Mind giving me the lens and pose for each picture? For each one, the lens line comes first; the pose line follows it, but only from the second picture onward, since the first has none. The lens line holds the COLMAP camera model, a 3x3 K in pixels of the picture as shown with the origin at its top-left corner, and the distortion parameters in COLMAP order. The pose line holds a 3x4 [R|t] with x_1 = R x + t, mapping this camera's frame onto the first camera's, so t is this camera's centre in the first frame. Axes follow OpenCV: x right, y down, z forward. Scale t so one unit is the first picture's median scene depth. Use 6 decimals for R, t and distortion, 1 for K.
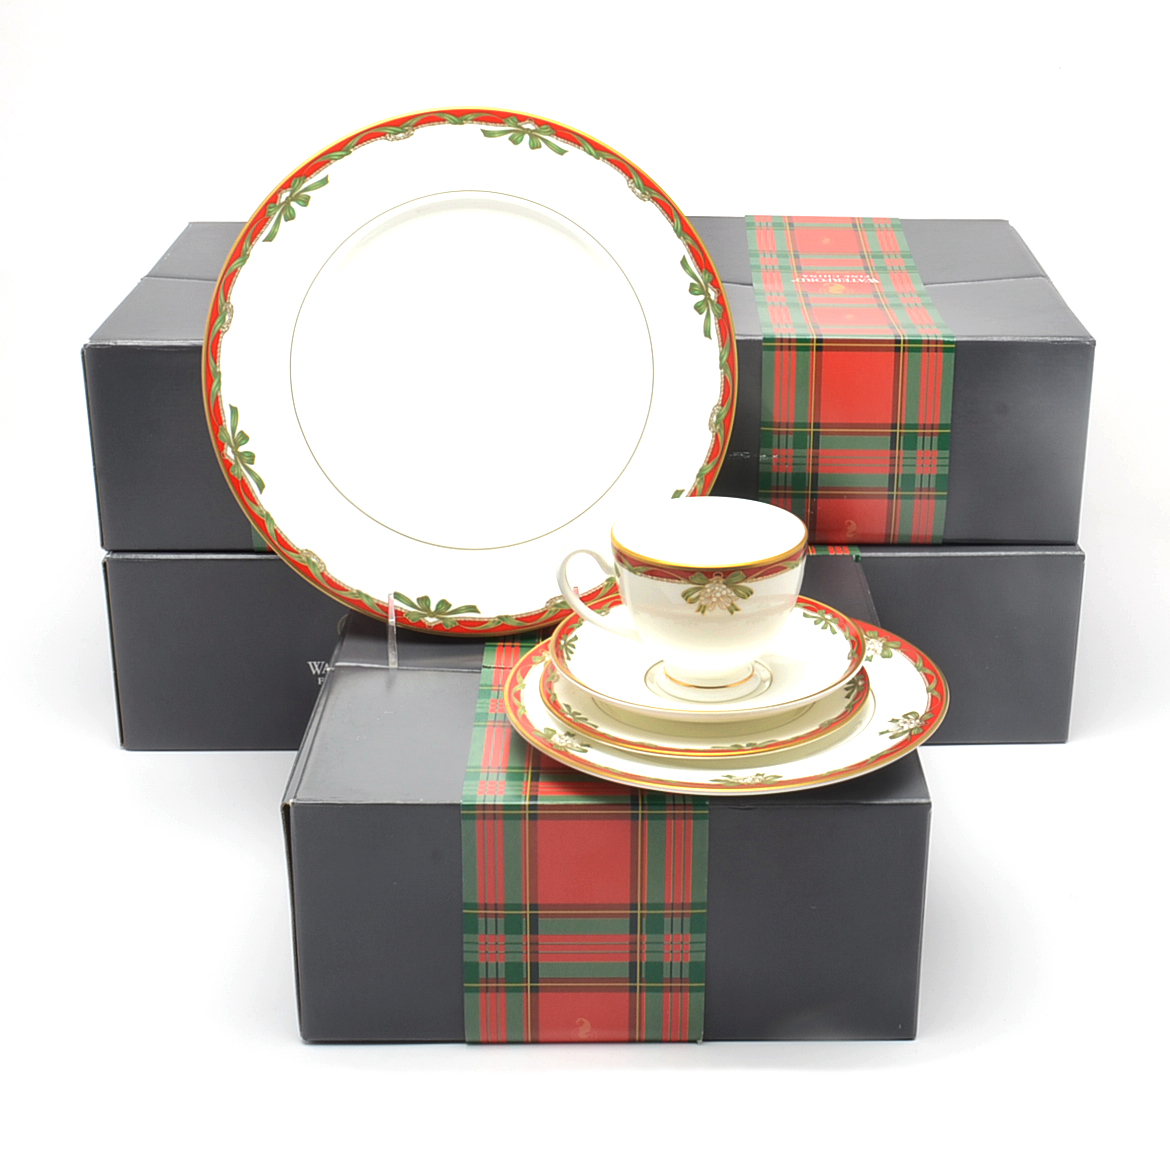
lens RADIAL K [[2209.3, 0, 593.1], [0, 2209.3, 586.7], [0, 0, 1]] dist [-0.015803, 0.000000]
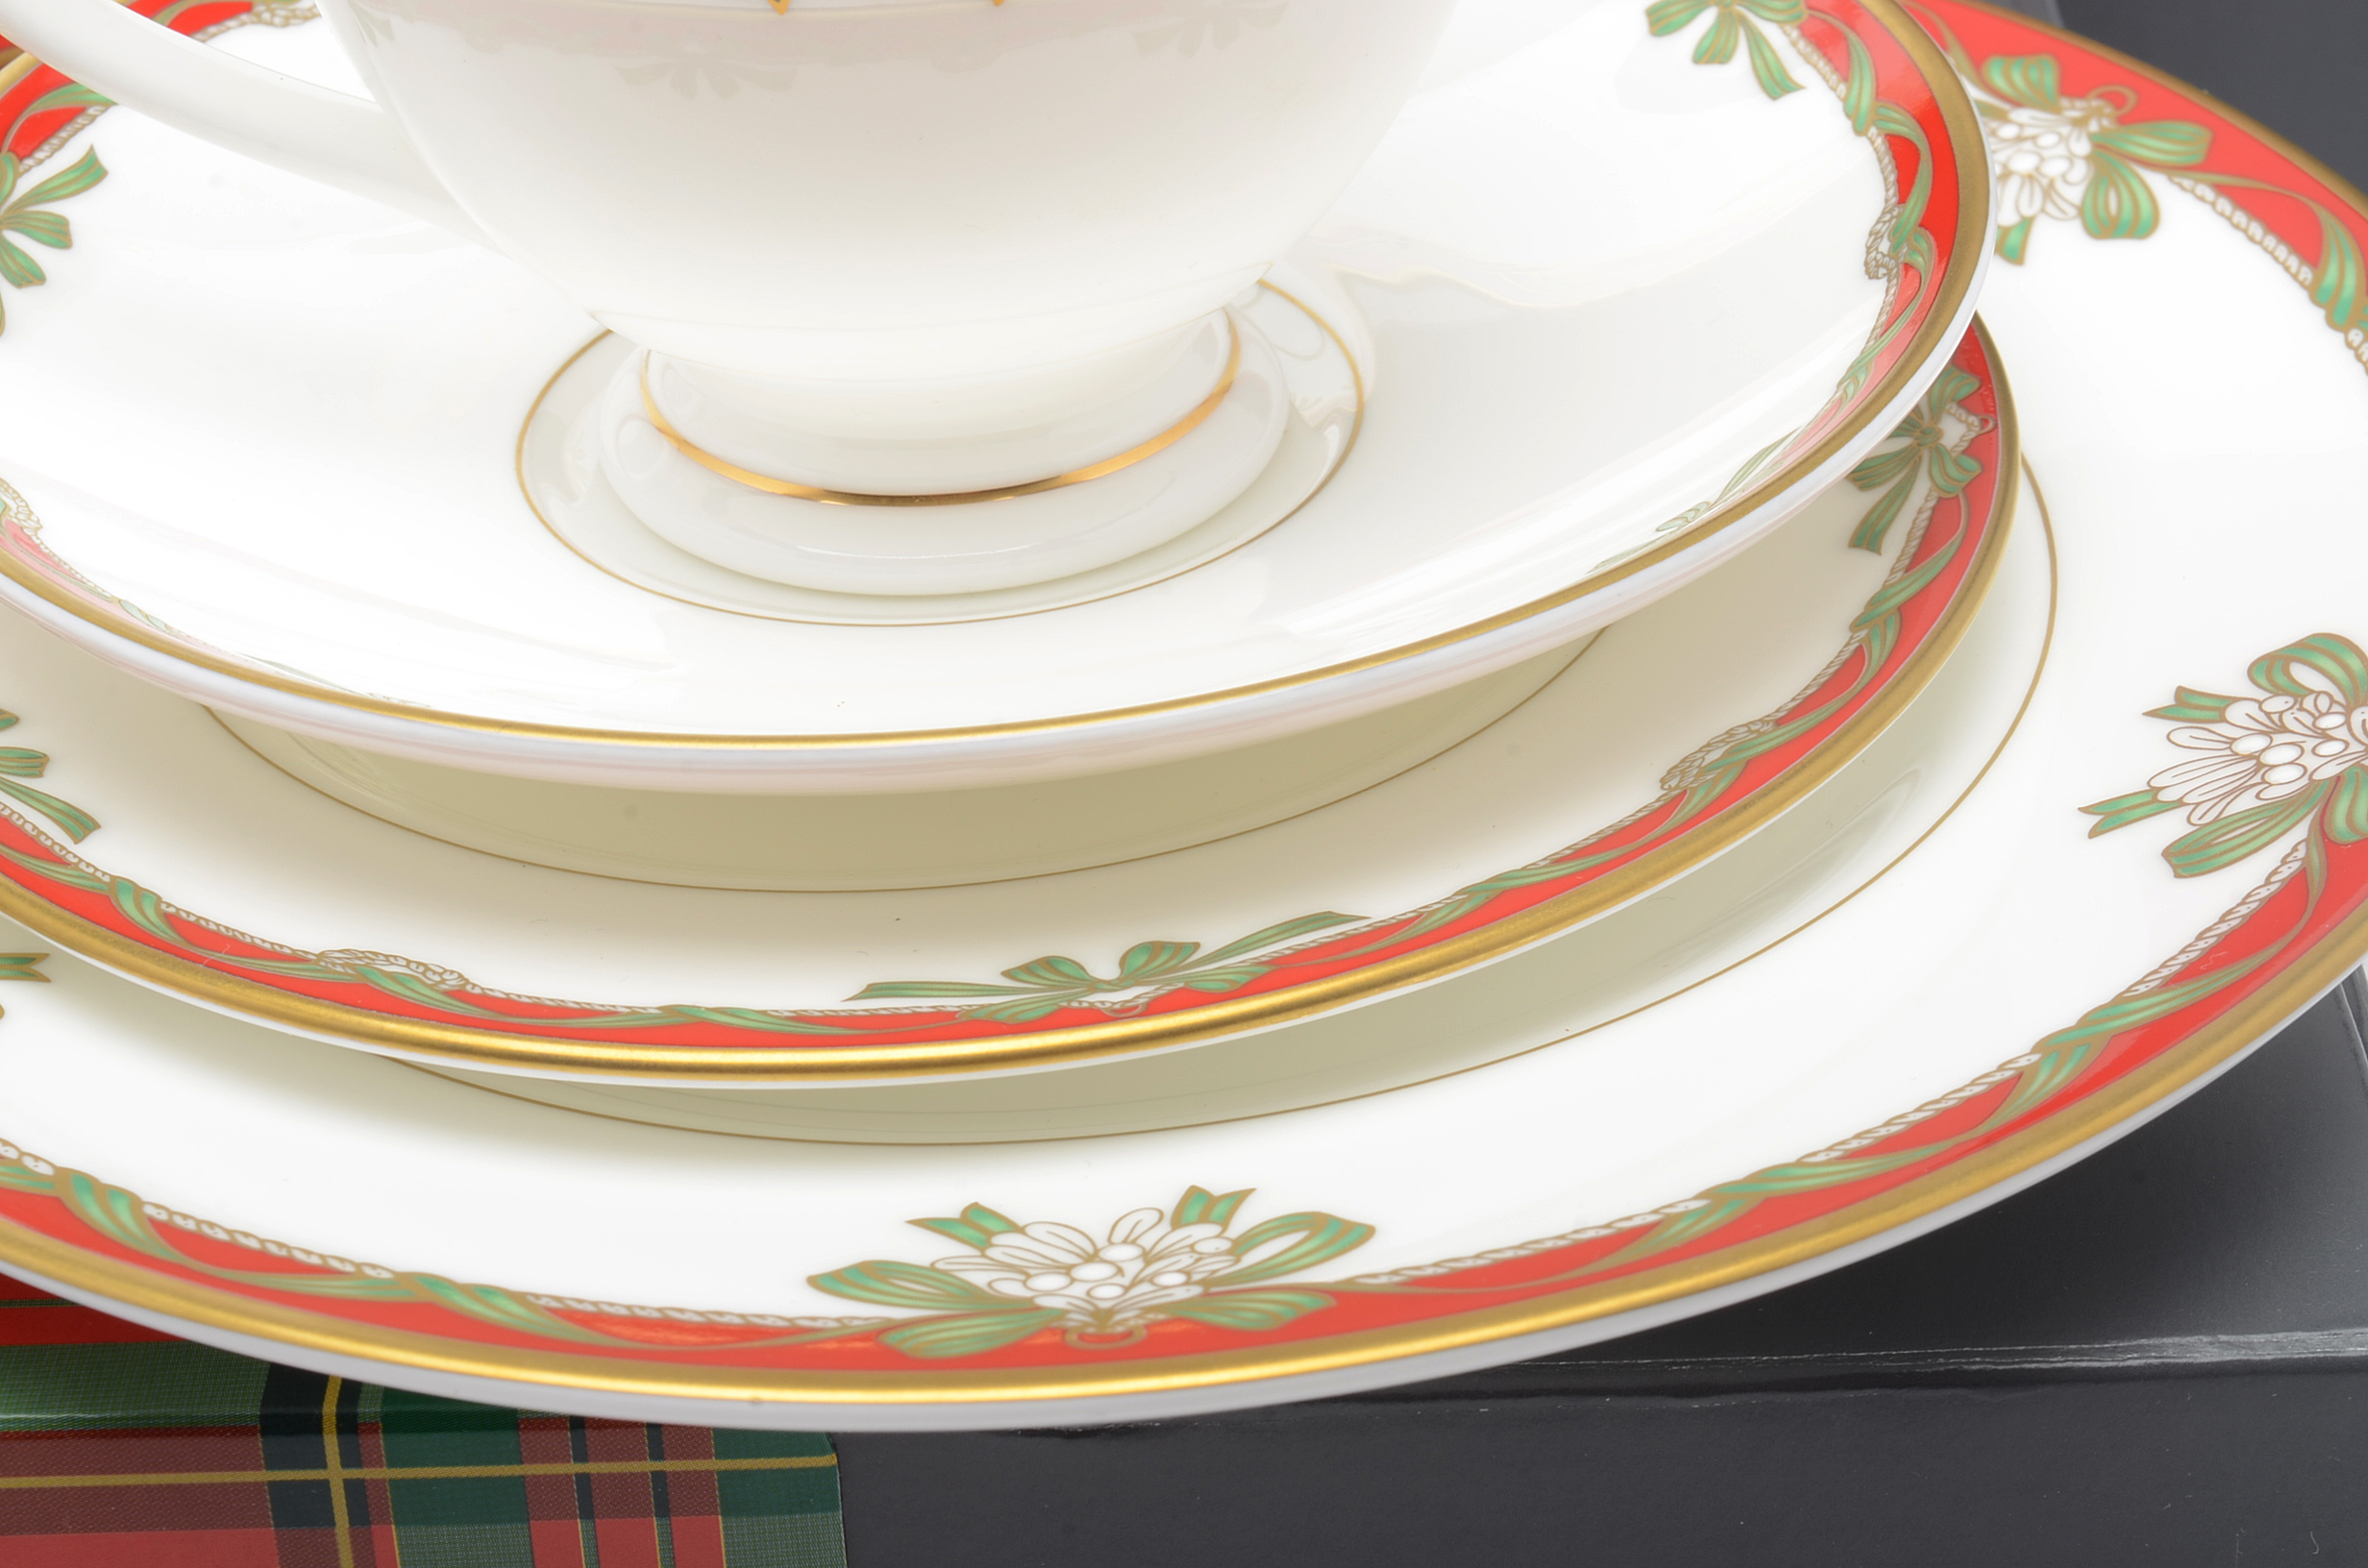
lens RADIAL K [[5624.5, 0, 1179.3], [0, 5624.5, 779.0], [0, 0, 1]] dist [0.074757, 0.000000]
pose [[0.999731, -0.020239, -0.011311, 0.074481], [0.021792, 0.986813, 0.160391, 0.005123], [0.007916, -0.160595, 0.986989, 0.636570]]
